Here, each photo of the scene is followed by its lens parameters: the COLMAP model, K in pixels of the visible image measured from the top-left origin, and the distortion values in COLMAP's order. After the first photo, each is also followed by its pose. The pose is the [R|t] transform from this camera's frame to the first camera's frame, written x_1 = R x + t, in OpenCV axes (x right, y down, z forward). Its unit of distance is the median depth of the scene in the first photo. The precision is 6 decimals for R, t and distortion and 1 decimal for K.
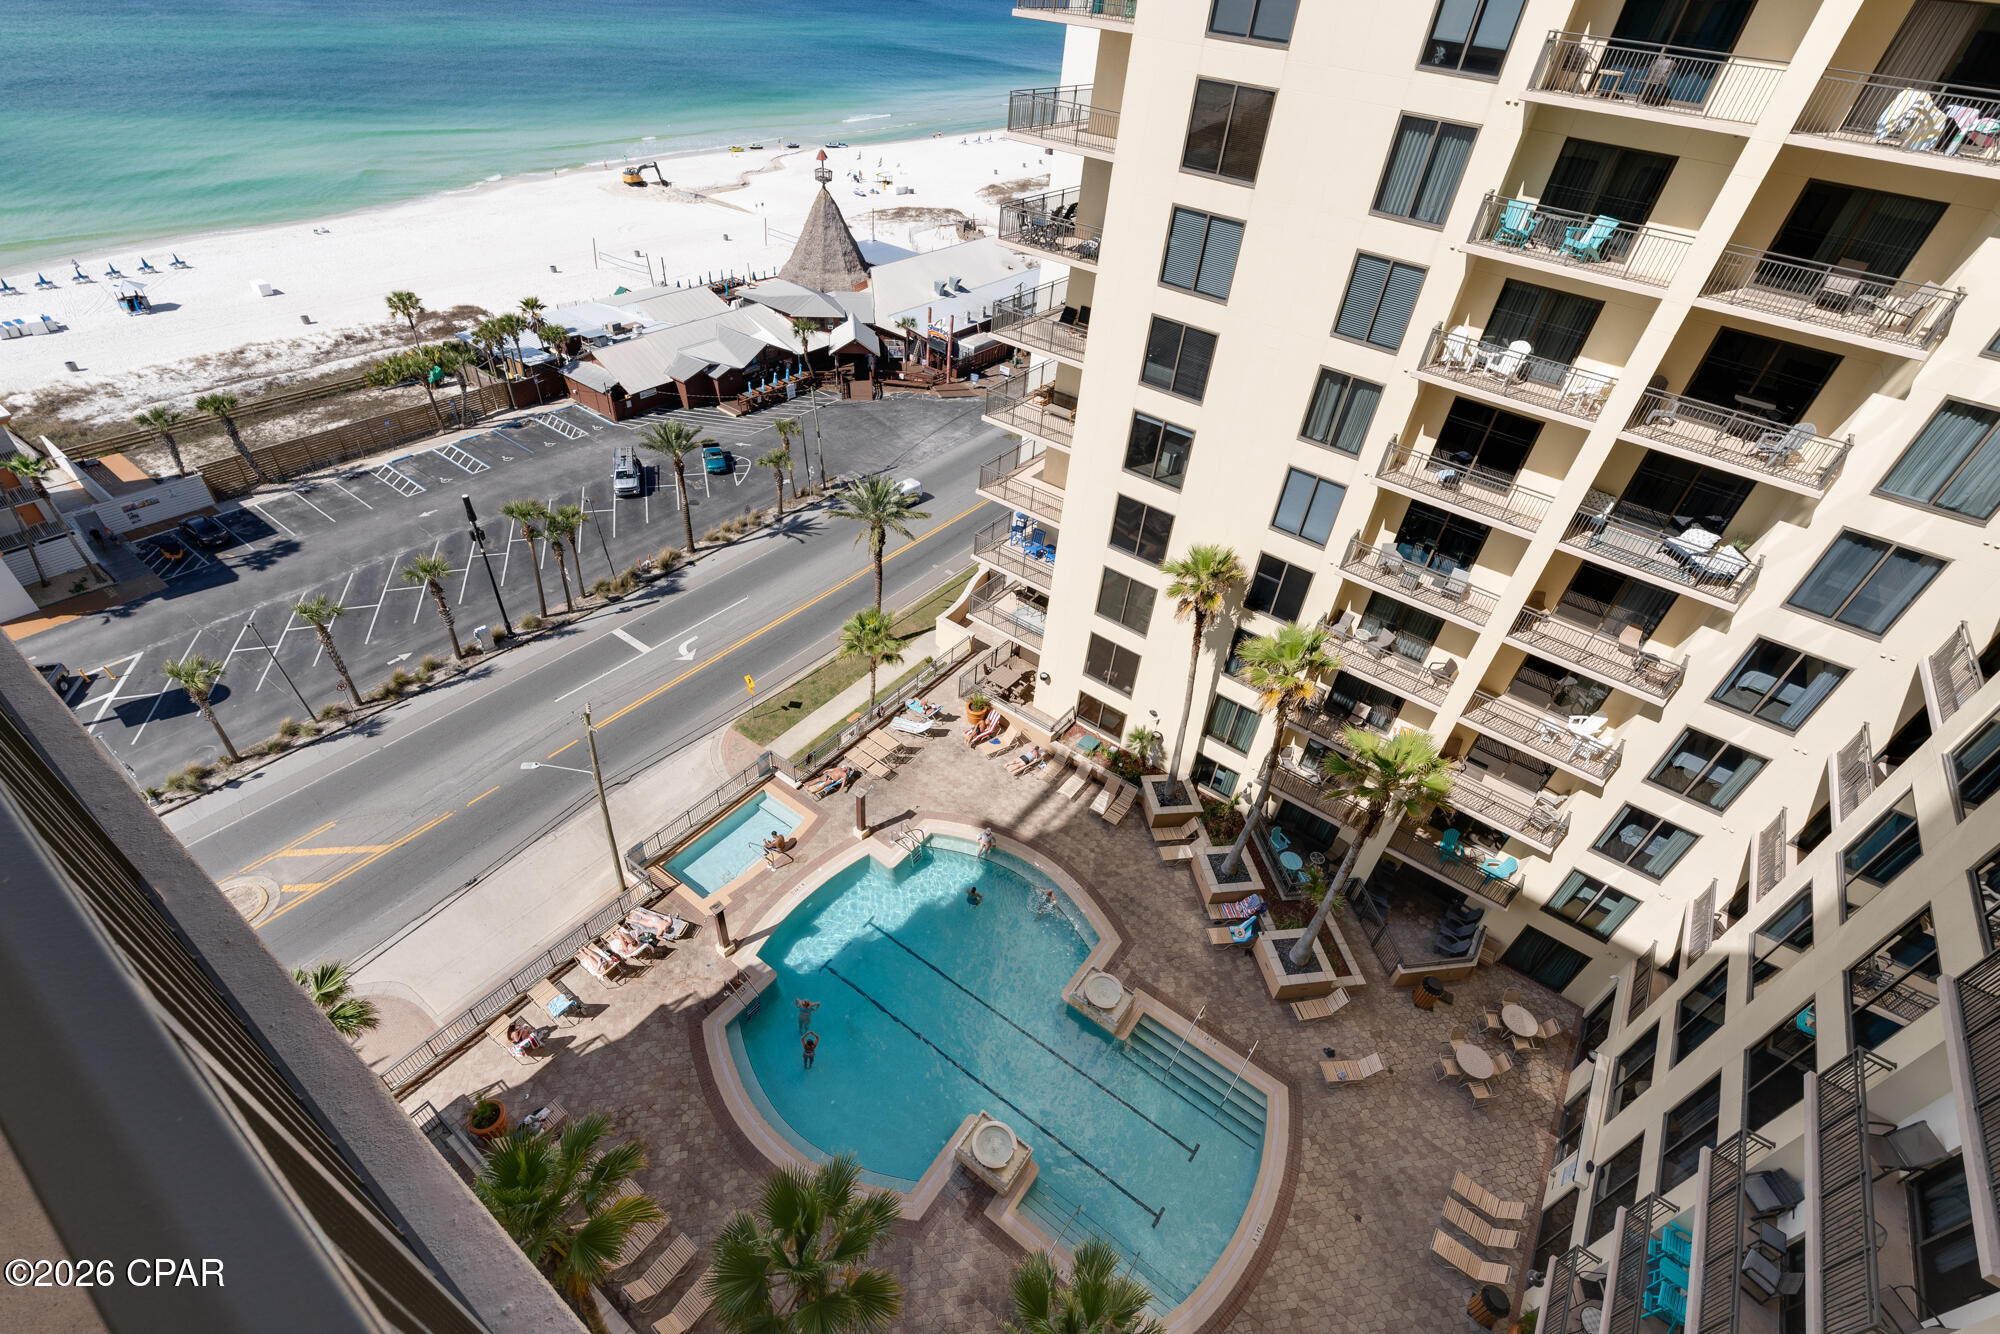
lens RADIAL K [[904.8, 0, 1012.3], [0, 904.8, 667.3], [0, 0, 1]] dist [-0.002920, -0.000281]
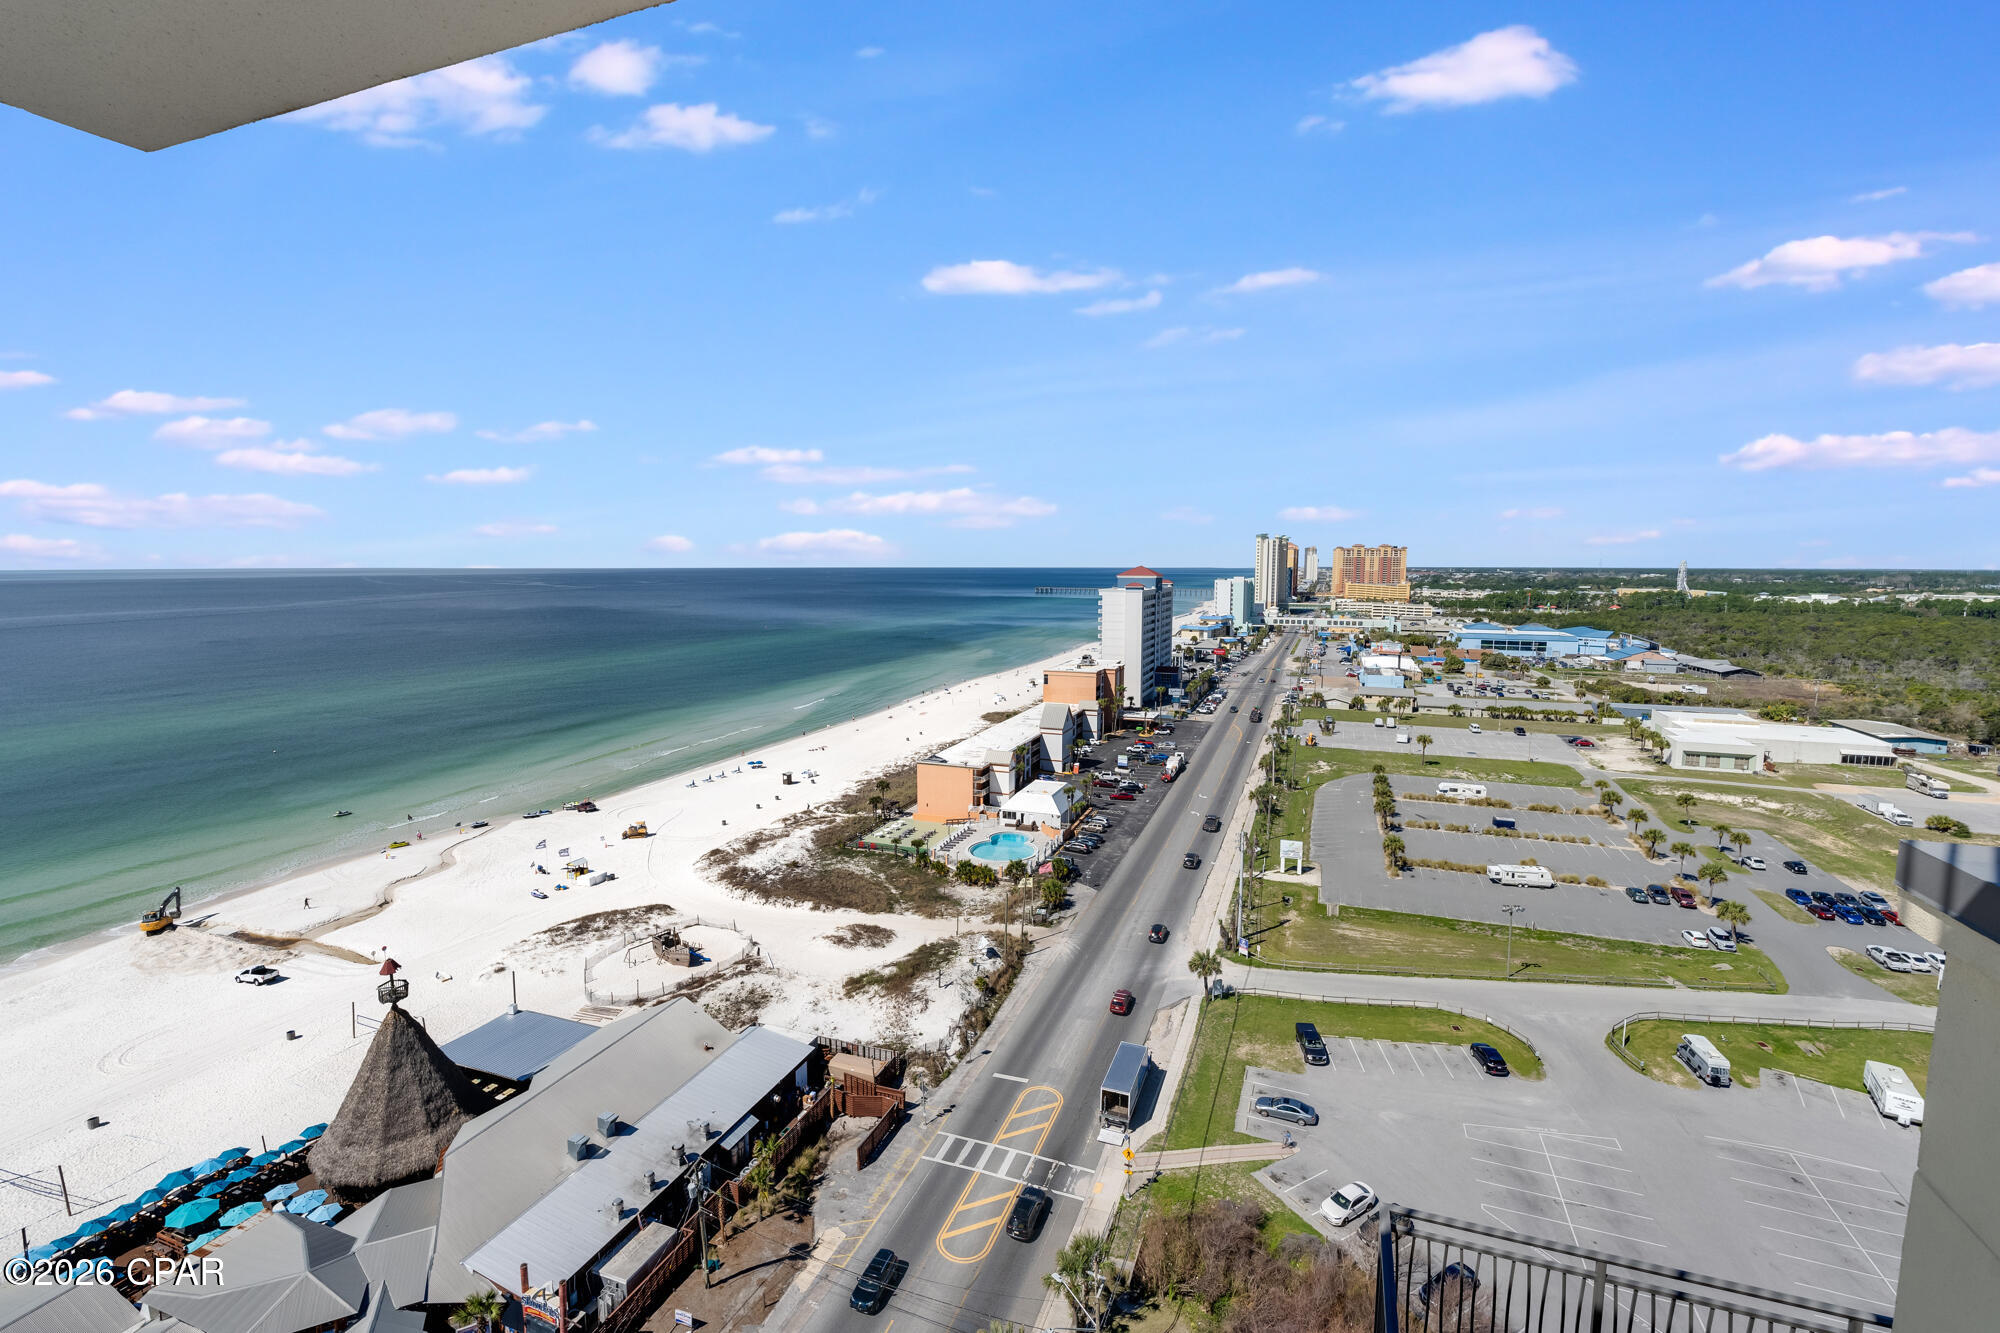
lens RADIAL K [[885.8, 0, 1001.0], [0, 885.8, 660.3], [0, 0, 1]] dist [-0.001738, -0.000099]
pose [[0.962876, -0.118026, 0.242774, 0.113759], [0.228581, 0.834897, -0.500697, -0.415979], [-0.143596, 0.537603, 0.830881, 0.353656]]
